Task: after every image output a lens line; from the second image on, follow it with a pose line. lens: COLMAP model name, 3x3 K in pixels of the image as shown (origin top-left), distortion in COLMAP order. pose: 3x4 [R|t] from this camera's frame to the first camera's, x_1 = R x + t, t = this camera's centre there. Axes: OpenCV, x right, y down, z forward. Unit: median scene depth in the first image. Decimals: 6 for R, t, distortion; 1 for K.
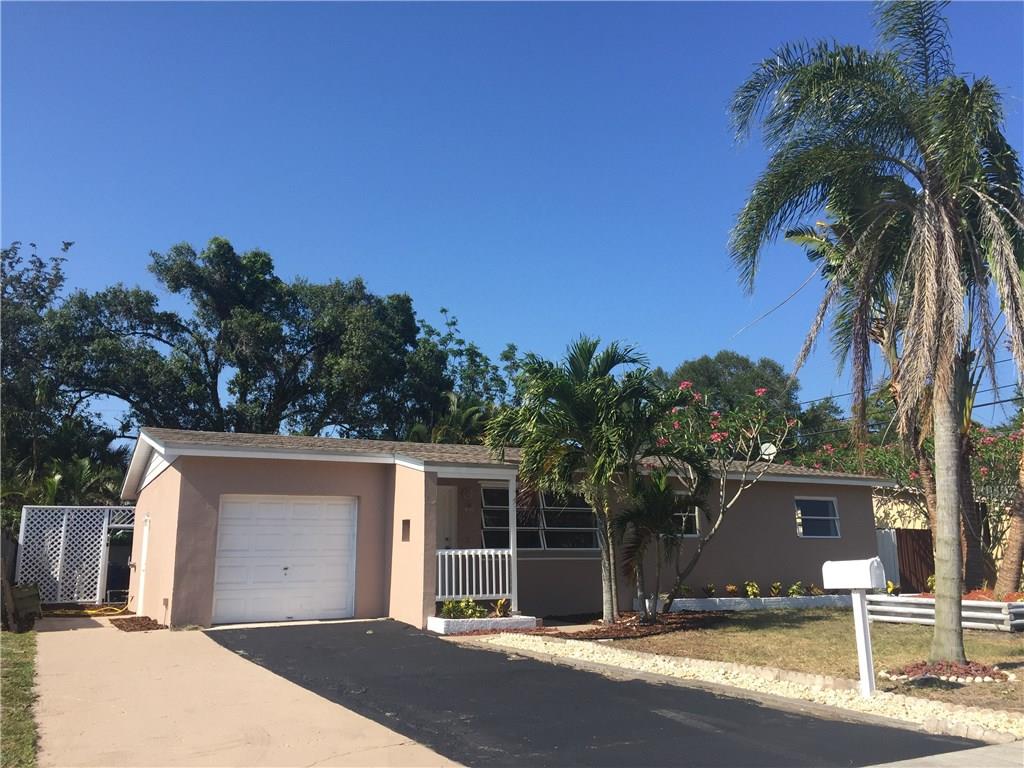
lens RADIAL K [[875.3, 0, 511.0], [0, 875.3, 379.1], [0, 0, 1]] dist [0.069639, -0.087024]
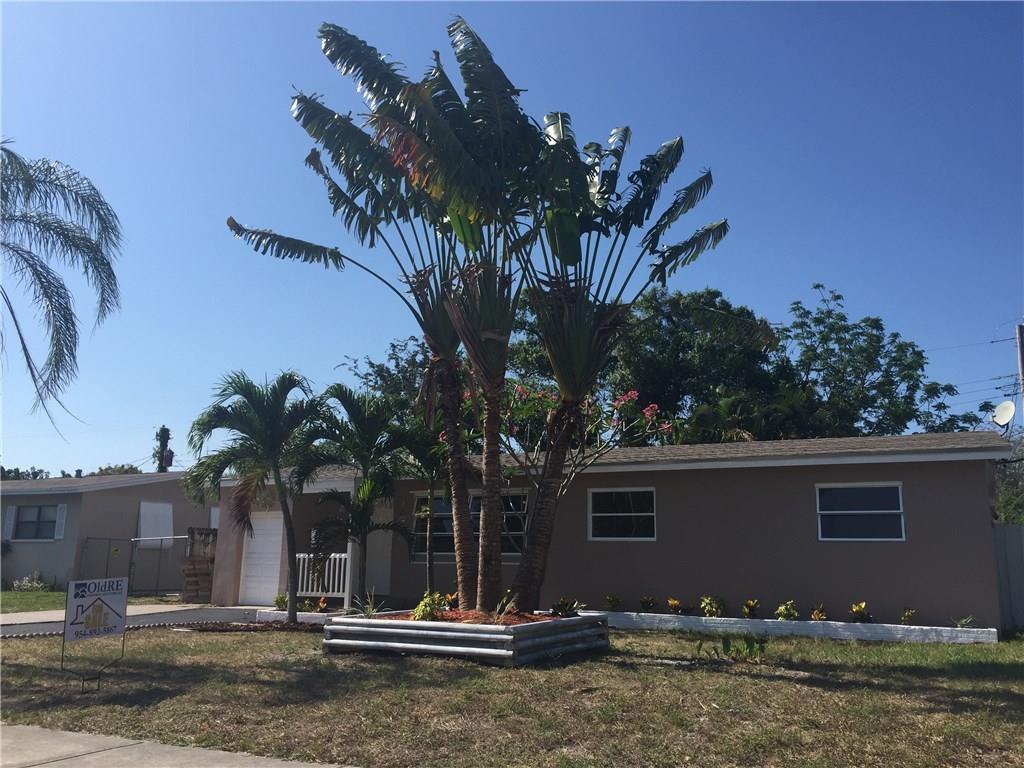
lens RADIAL K [[875.3, 0, 511.0], [0, 875.3, 379.1], [0, 0, 1]] dist [0.069639, -0.087024]
pose [[0.580498, -0.151772, -0.799992, 1.032484], [0.148845, 0.985700, -0.078997, 0.090336], [0.800542, -0.073217, 0.594788, 0.495833]]
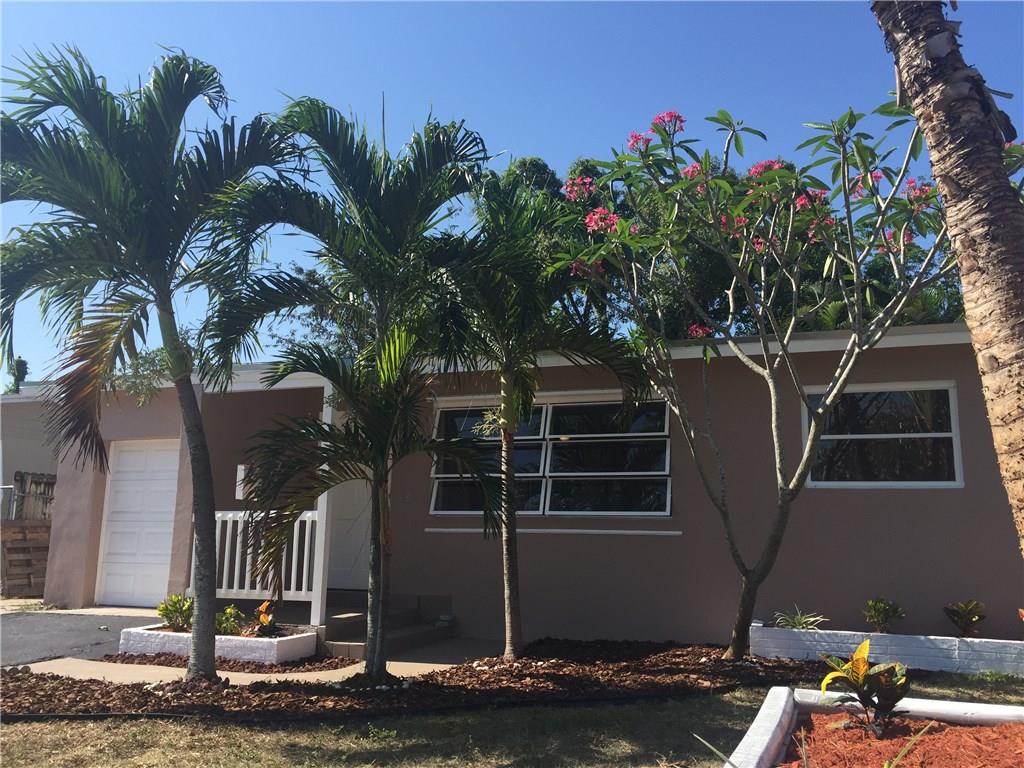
lens RADIAL K [[875.3, 0, 511.0], [0, 875.3, 379.1], [0, 0, 1]] dist [0.069639, -0.087024]
pose [[0.667357, -0.110562, -0.736485, 0.480083], [0.134438, 0.990557, -0.026884, 0.138913], [0.732503, -0.081070, 0.675919, 0.702221]]
